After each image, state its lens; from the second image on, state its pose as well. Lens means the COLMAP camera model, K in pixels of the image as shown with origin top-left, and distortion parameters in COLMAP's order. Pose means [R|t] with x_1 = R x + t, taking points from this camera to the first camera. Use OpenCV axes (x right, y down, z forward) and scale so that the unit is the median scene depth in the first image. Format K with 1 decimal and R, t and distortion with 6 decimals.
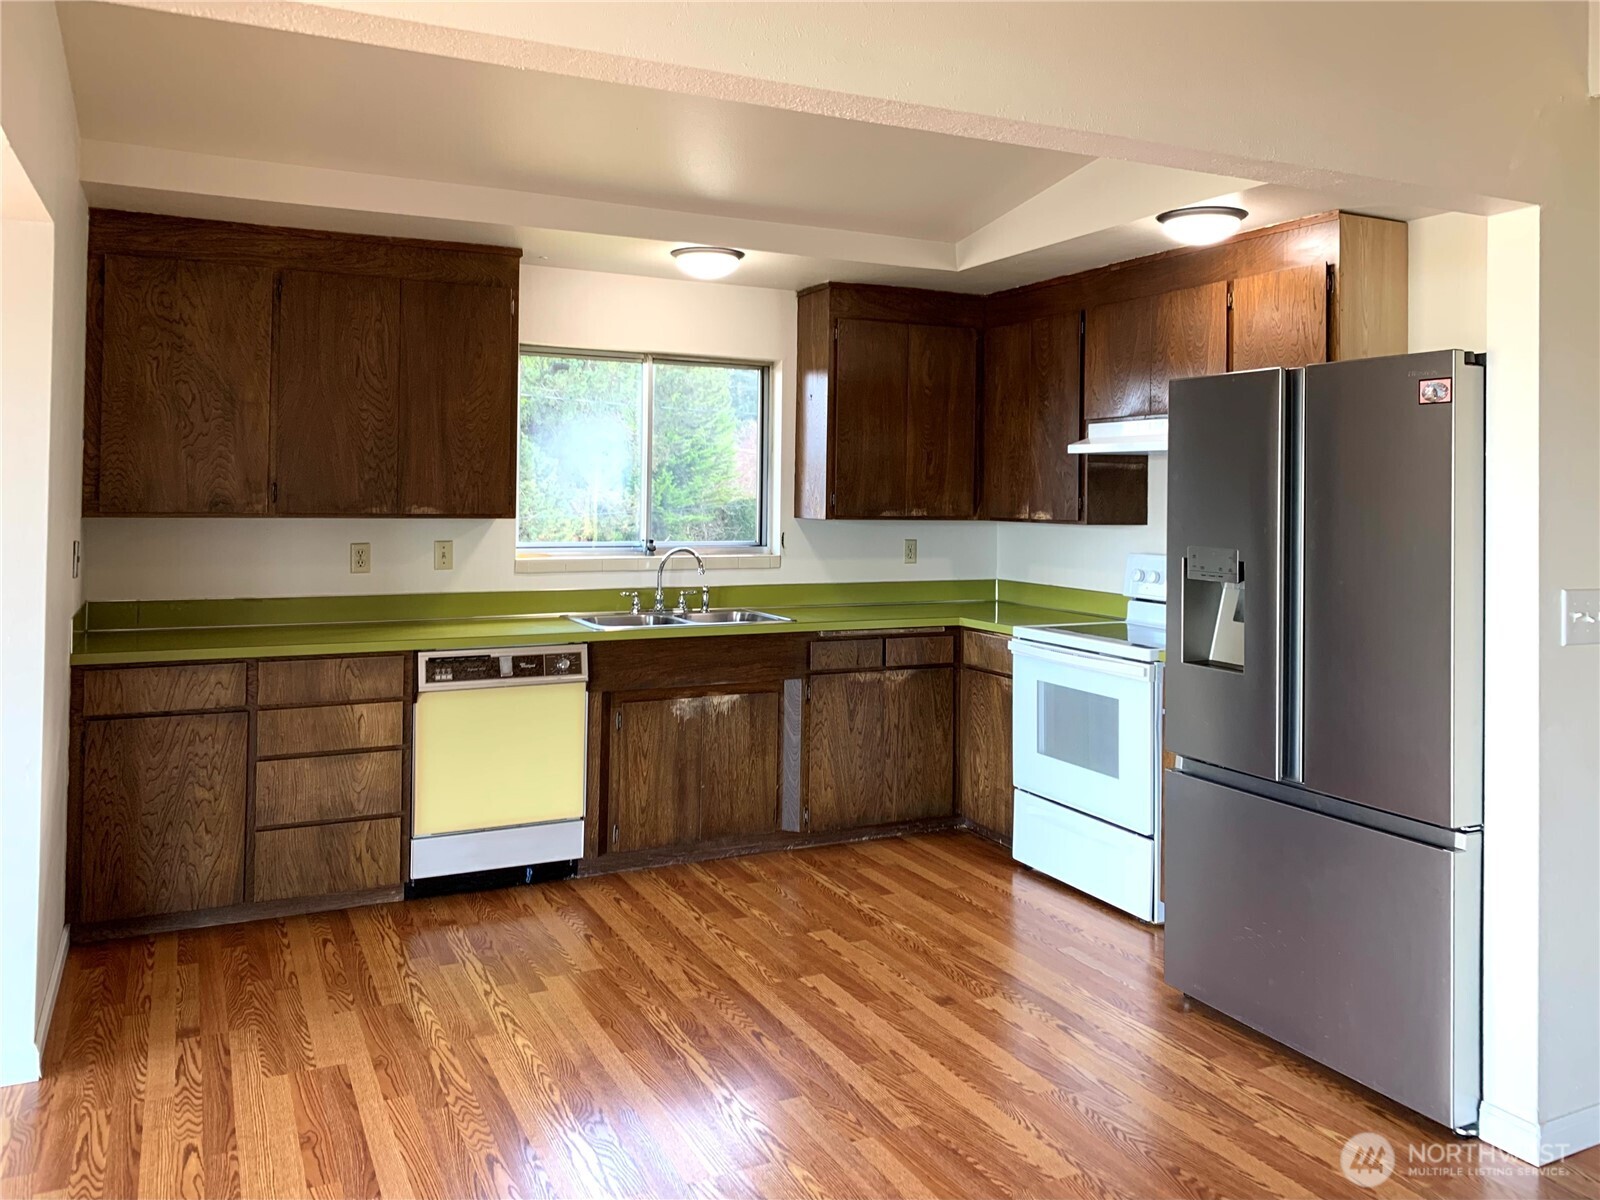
lens RADIAL K [[1221.2, 0, 837.7], [0, 1221.2, 467.4], [0, 0, 1]] dist [0.040175, -0.047582]
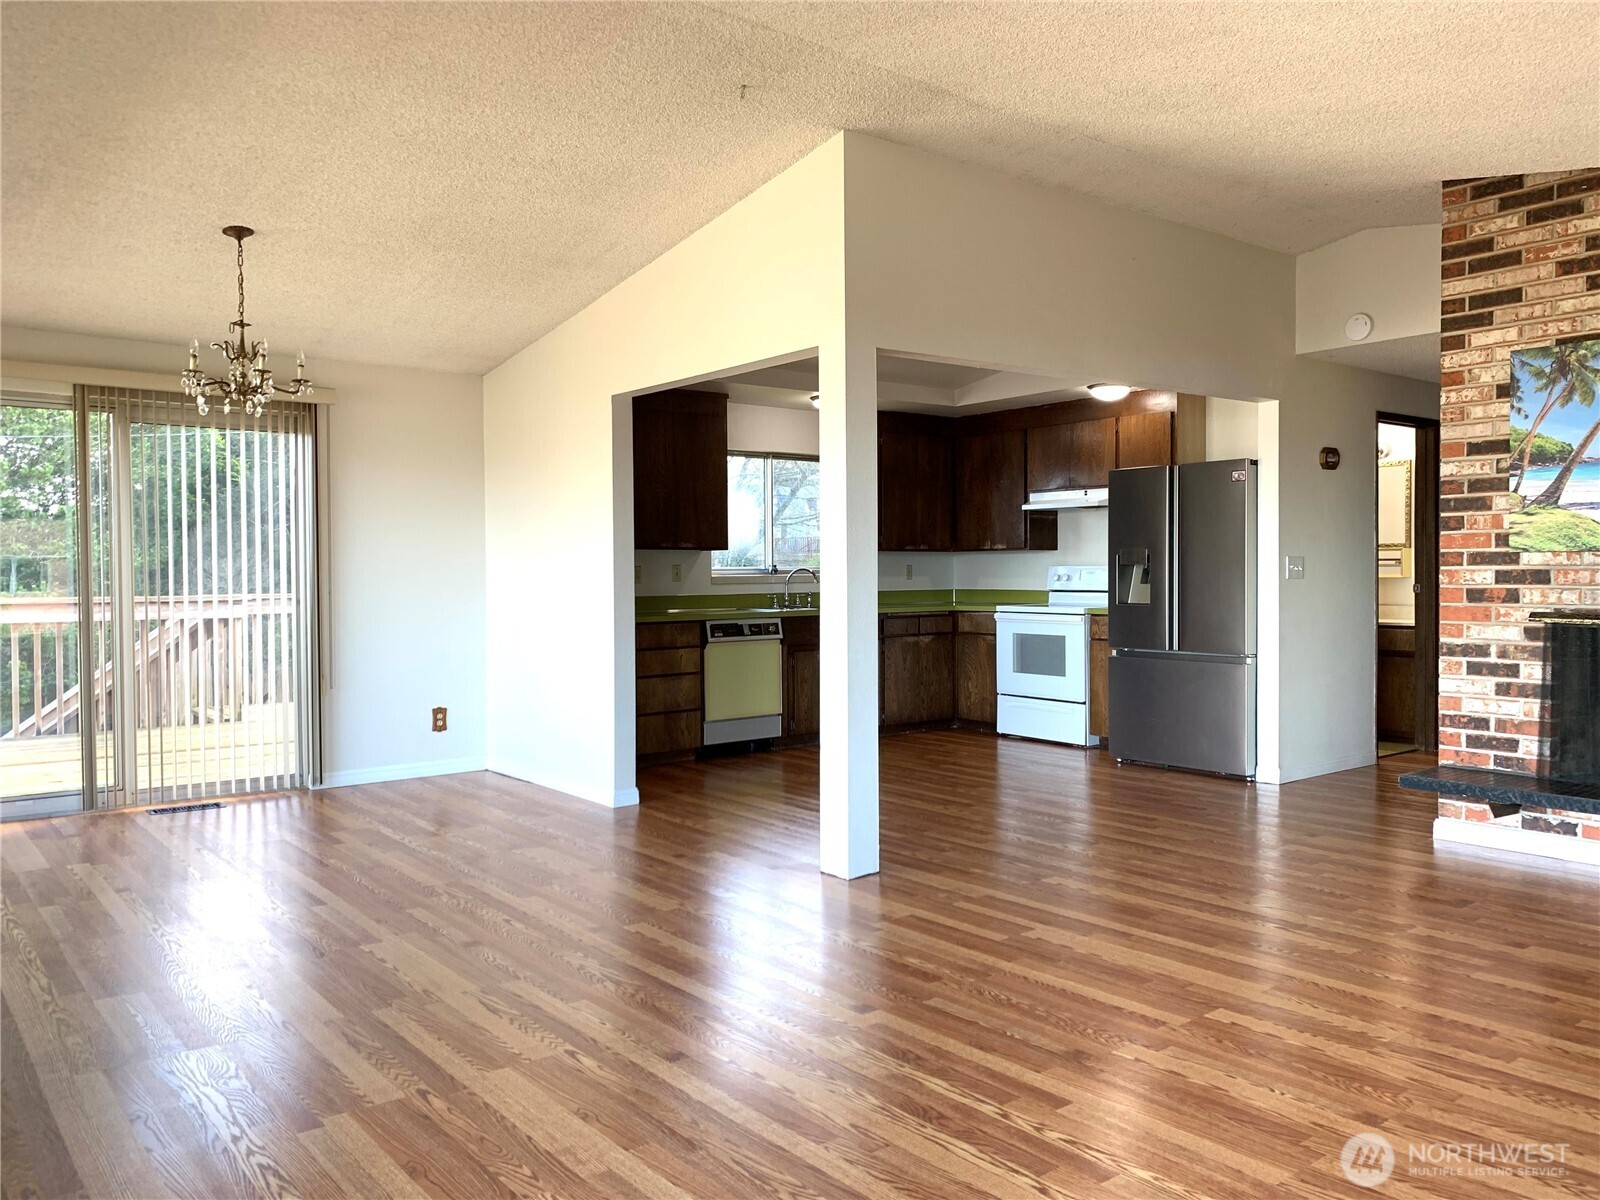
lens RADIAL K [[1221.2, 0, 803.7], [0, 1221.2, 598.4], [0, 0, 1]] dist [0.040175, -0.047582]
pose [[0.979777, -0.024783, 0.198553, -0.491294], [0.016374, 0.998903, 0.043879, 0.034981], [-0.199422, -0.039740, 0.979108, -0.705841]]
